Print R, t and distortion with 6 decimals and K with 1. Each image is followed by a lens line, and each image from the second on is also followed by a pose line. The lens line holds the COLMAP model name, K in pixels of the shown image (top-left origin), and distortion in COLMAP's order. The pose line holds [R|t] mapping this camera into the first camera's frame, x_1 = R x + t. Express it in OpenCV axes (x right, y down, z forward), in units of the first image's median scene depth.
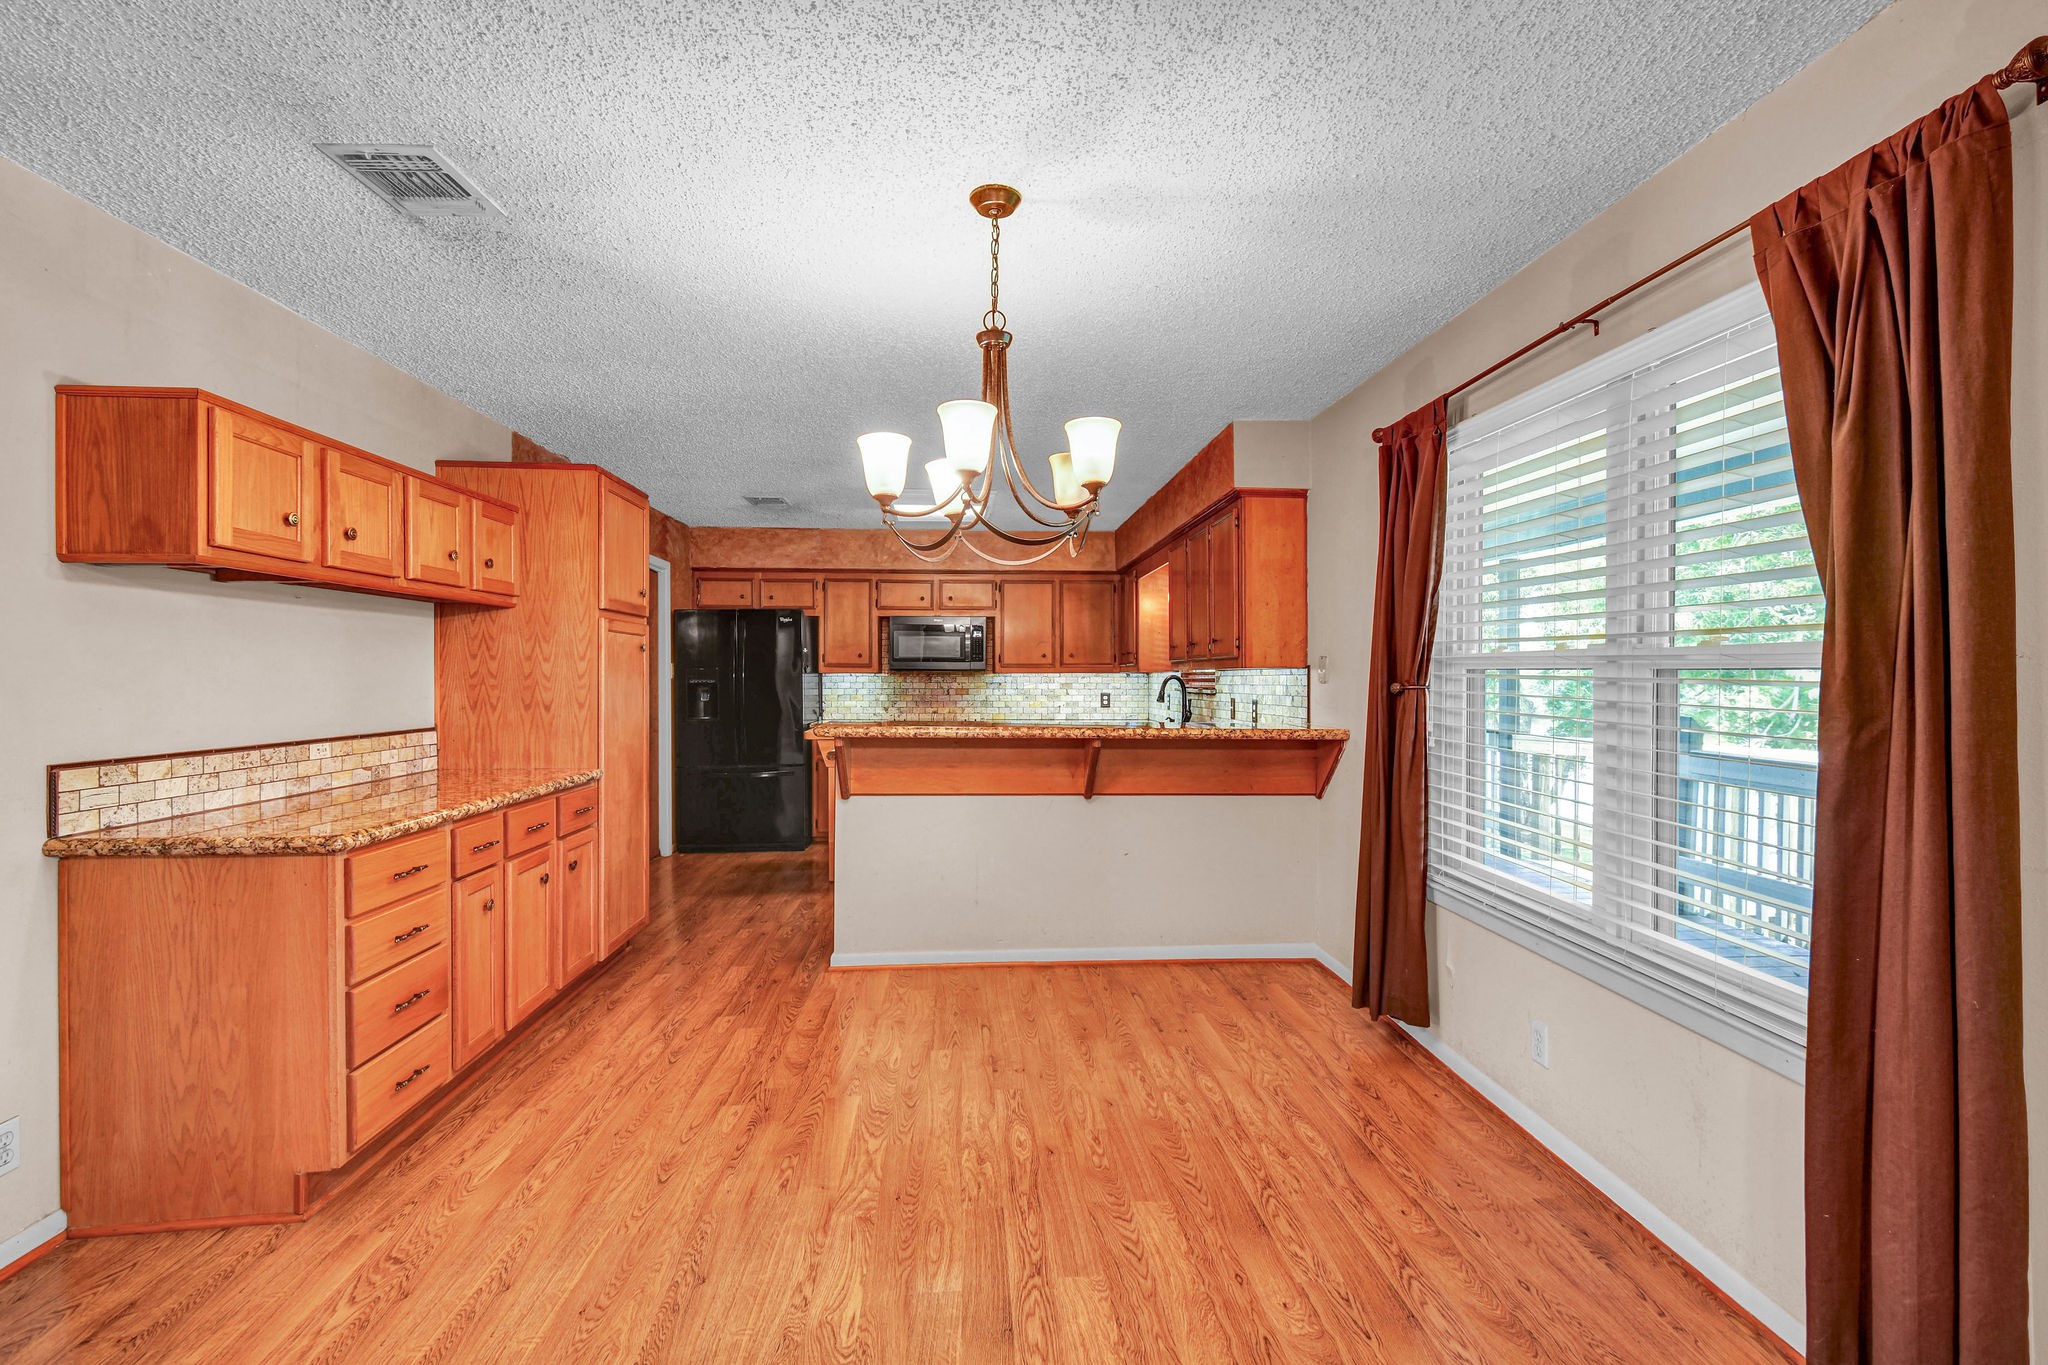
lens RADIAL K [[904.2, 0, 1035.6], [0, 904.2, 678.3], [0, 0, 1]] dist [-0.002479, -0.000744]
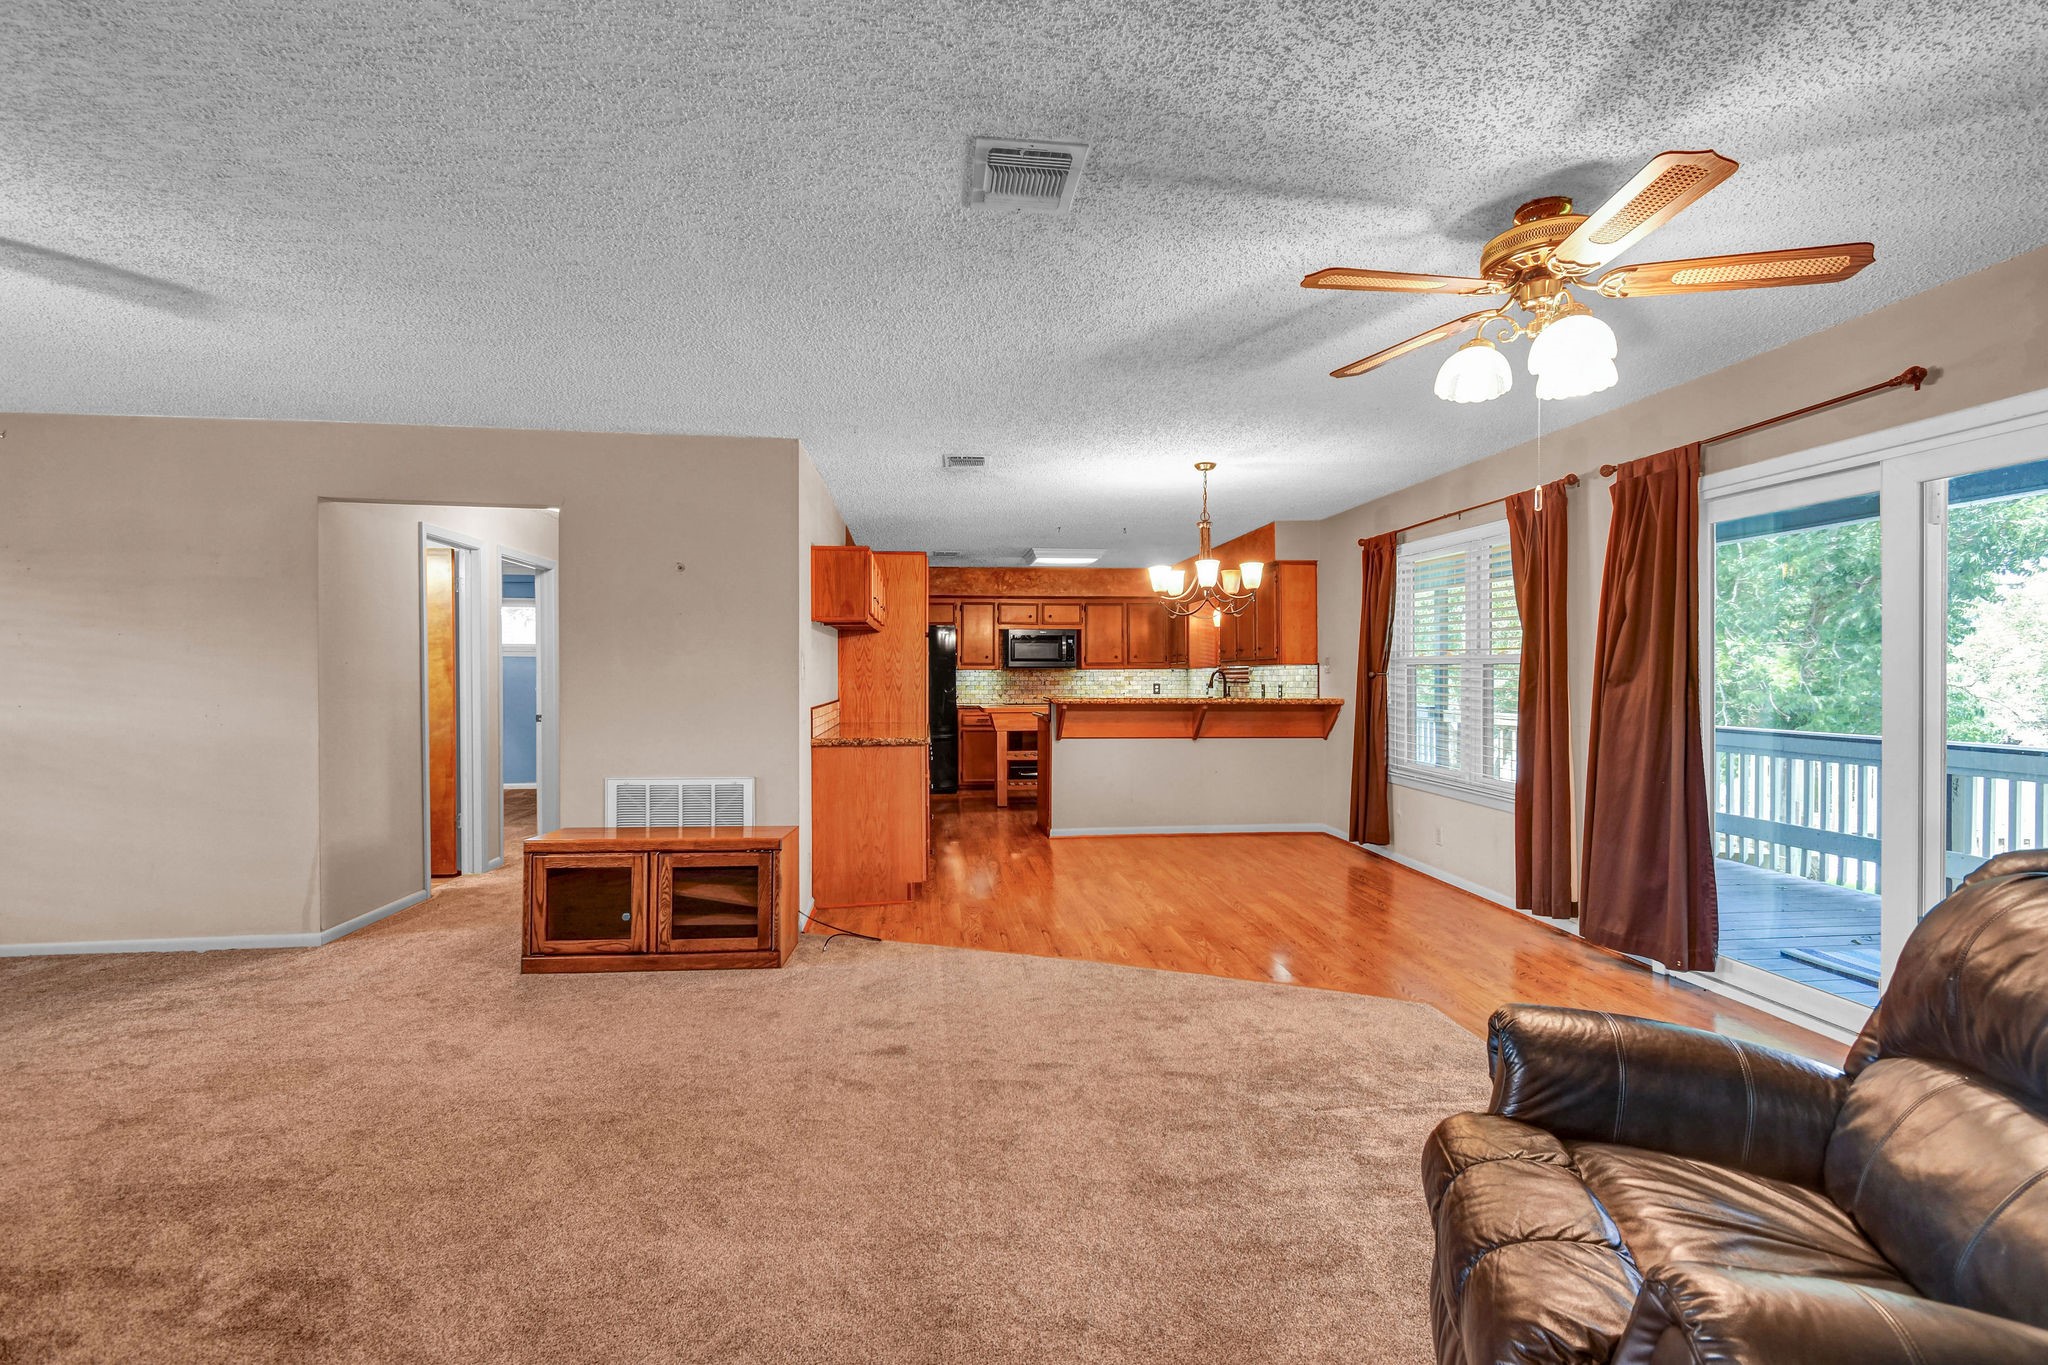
lens RADIAL K [[904.2, 0, 1020.3], [0, 904.2, 676.8], [0, 0, 1]] dist [-0.002479, -0.000744]
pose [[0.999666, -0.004597, 0.025436, -0.341419], [0.004597, 0.999989, 0.000069, 0.010386], [-0.025436, 0.000048, 0.999676, -0.778290]]
